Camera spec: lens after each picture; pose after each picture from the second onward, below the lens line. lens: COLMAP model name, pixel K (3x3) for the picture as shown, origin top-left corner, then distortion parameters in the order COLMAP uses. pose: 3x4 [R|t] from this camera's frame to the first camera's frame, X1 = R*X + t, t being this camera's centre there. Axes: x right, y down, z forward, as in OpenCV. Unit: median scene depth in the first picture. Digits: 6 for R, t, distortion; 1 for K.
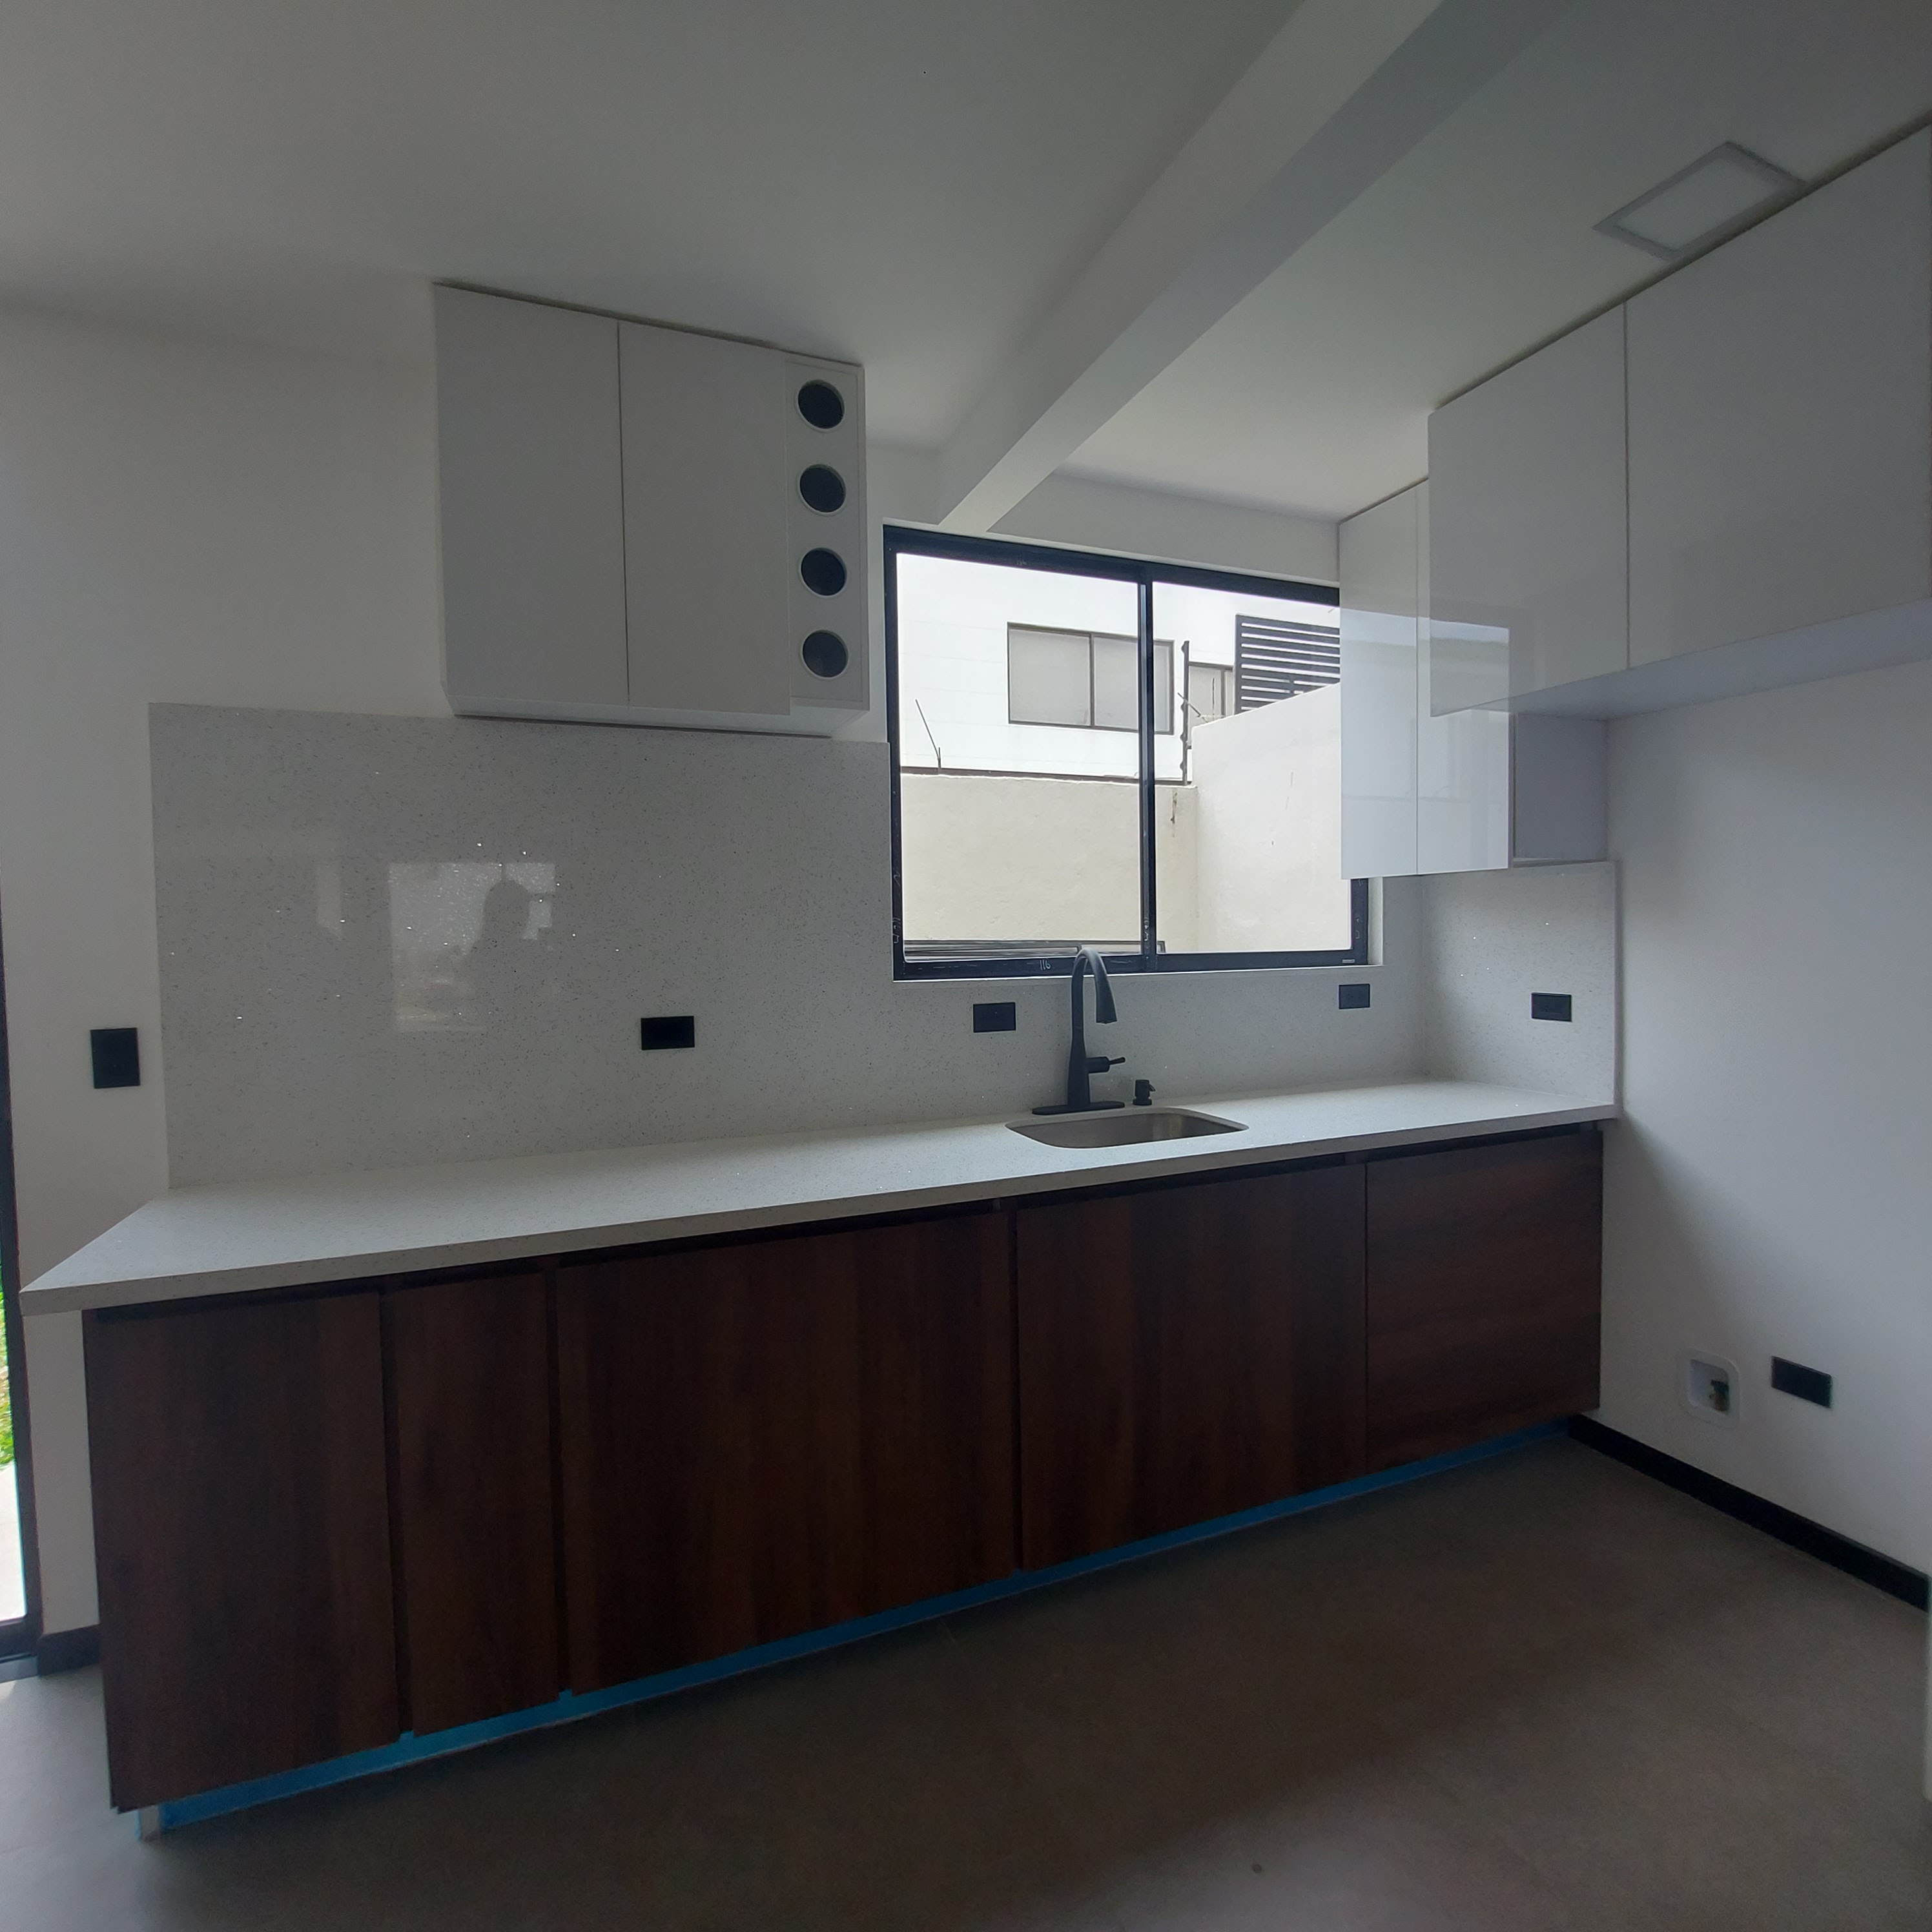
lens RADIAL K [[1035.8, 0, 960.8], [0, 1035.8, 958.0], [0, 0, 1]] dist [-0.006487, -0.000245]
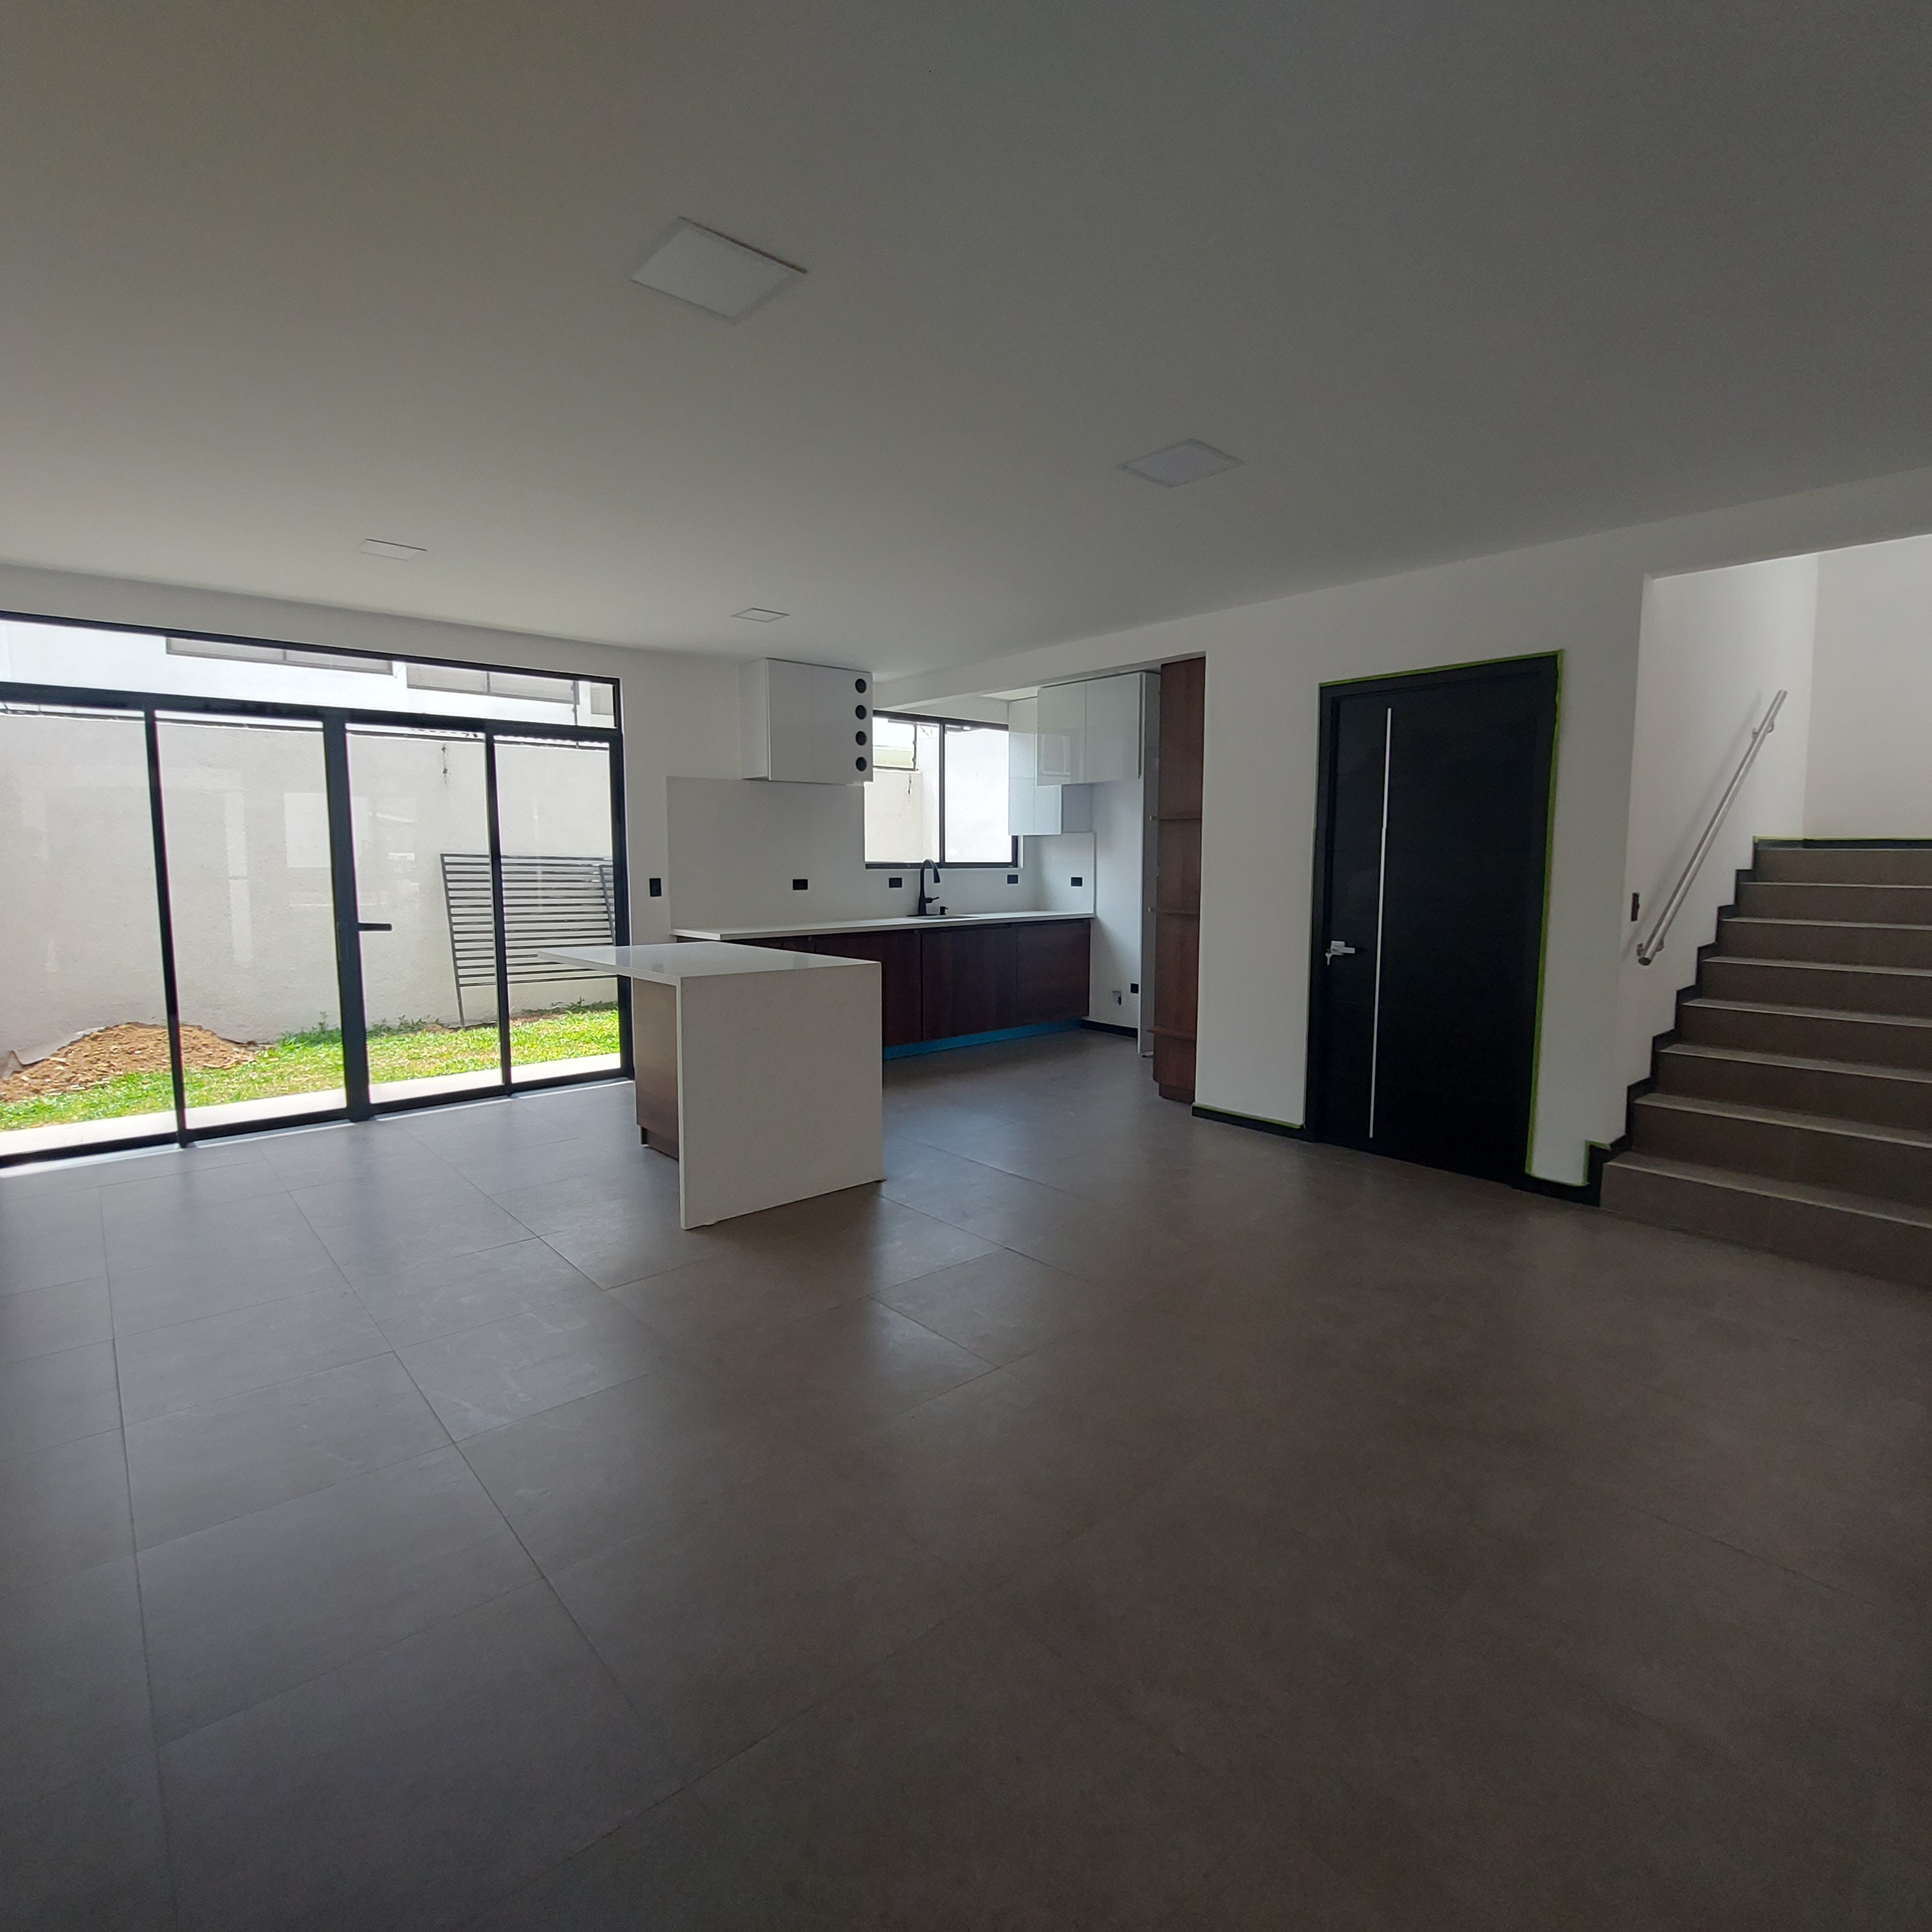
lens RADIAL K [[1035.8, 0, 960.8], [0, 1035.8, 958.0], [0, 0, 1]] dist [-0.006487, -0.000245]
pose [[0.947589, -0.017306, 0.319023, -0.695508], [-0.002863, 0.998032, 0.062645, 0.083134], [-0.319479, -0.060276, 0.945674, -1.727914]]
